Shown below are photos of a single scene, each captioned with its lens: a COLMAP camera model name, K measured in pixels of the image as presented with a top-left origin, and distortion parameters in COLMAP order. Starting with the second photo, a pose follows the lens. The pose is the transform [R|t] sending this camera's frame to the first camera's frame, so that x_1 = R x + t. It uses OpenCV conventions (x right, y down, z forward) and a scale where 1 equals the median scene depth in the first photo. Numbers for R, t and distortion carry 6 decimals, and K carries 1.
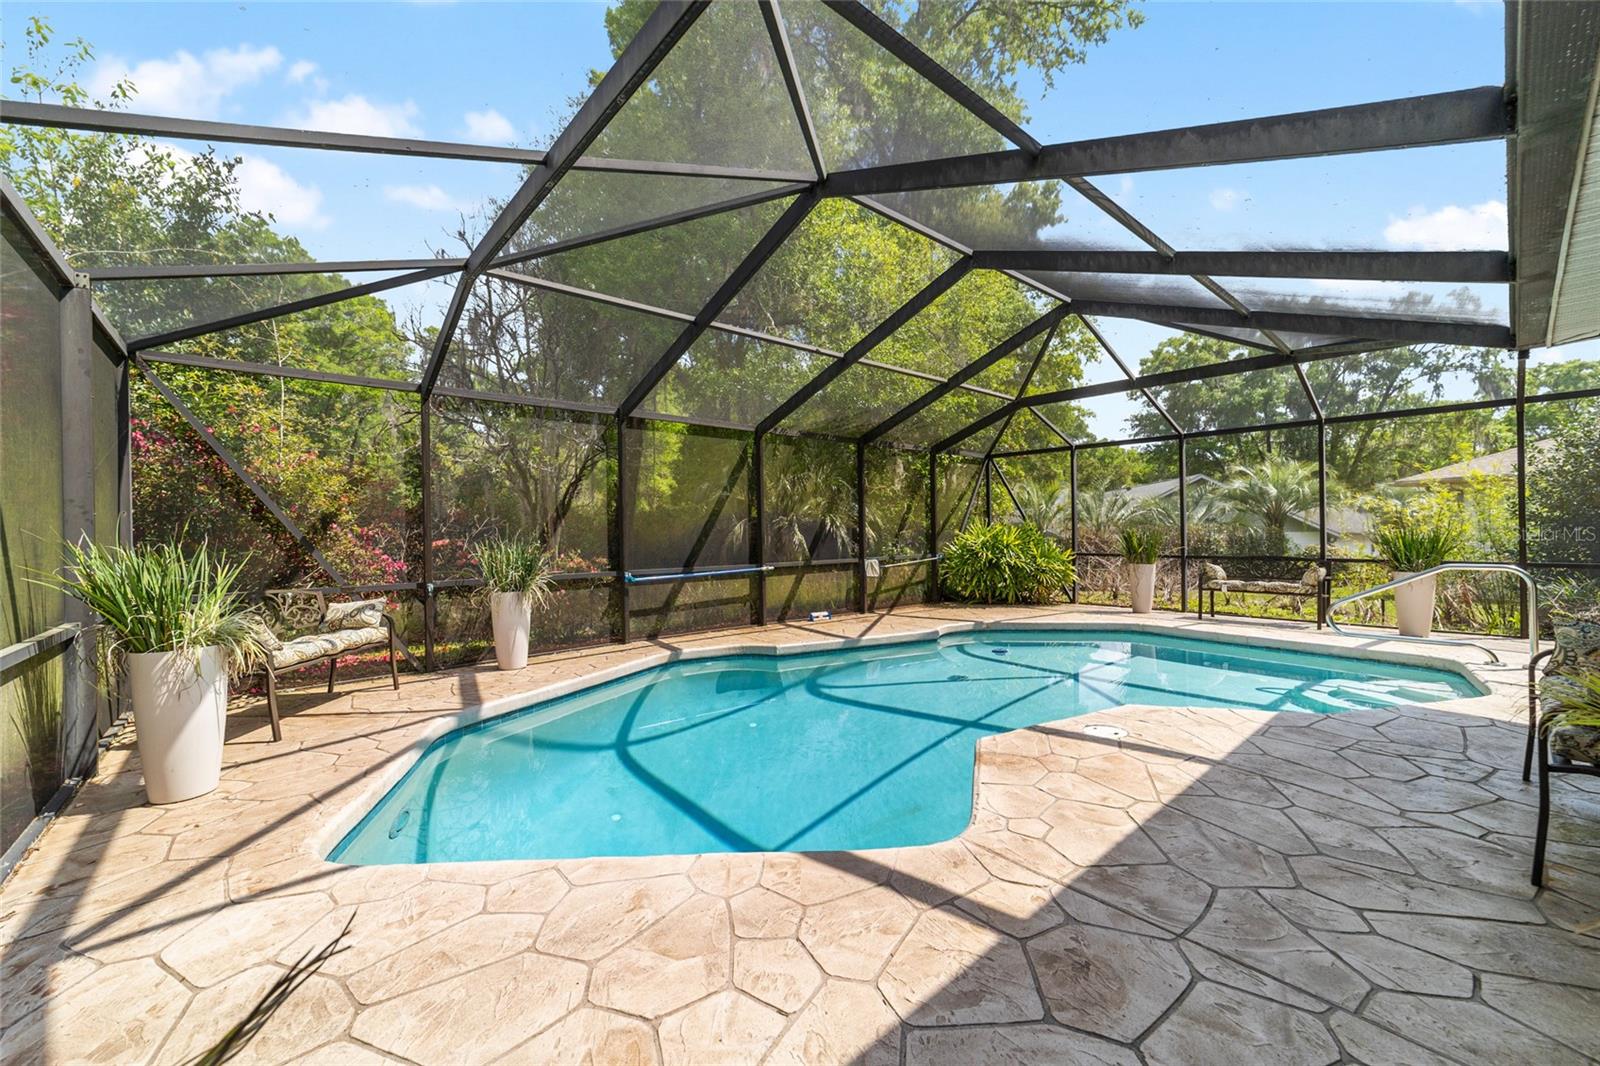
lens RADIAL K [[616.0, 0, 795.5], [0, 616.0, 534.2], [0, 0, 1]] dist [-0.001265, 0.001539]
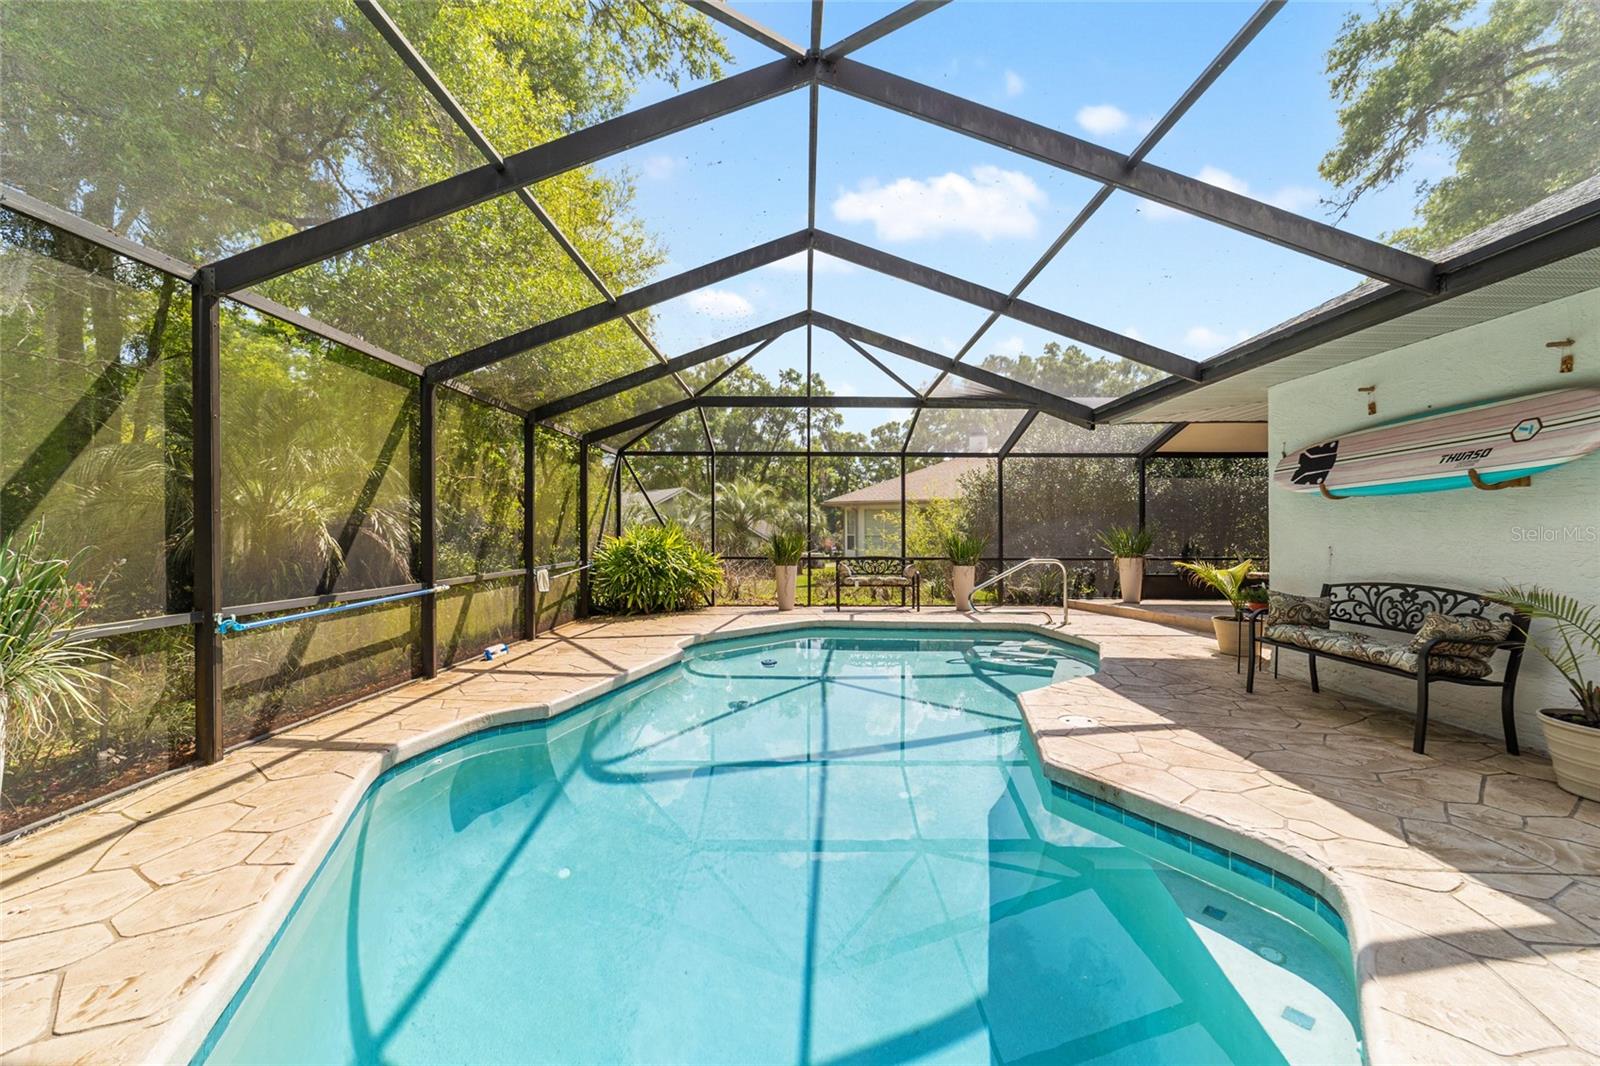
lens RADIAL K [[616.0, 0, 793.9], [0, 616.0, 525.9], [0, 0, 1]] dist [-0.001265, 0.001539]
pose [[0.673240, 0.018042, 0.739204, -0.315334], [-0.002090, 0.999745, -0.022498, 0.003342], [-0.739421, 0.013602, 0.673106, 0.321776]]
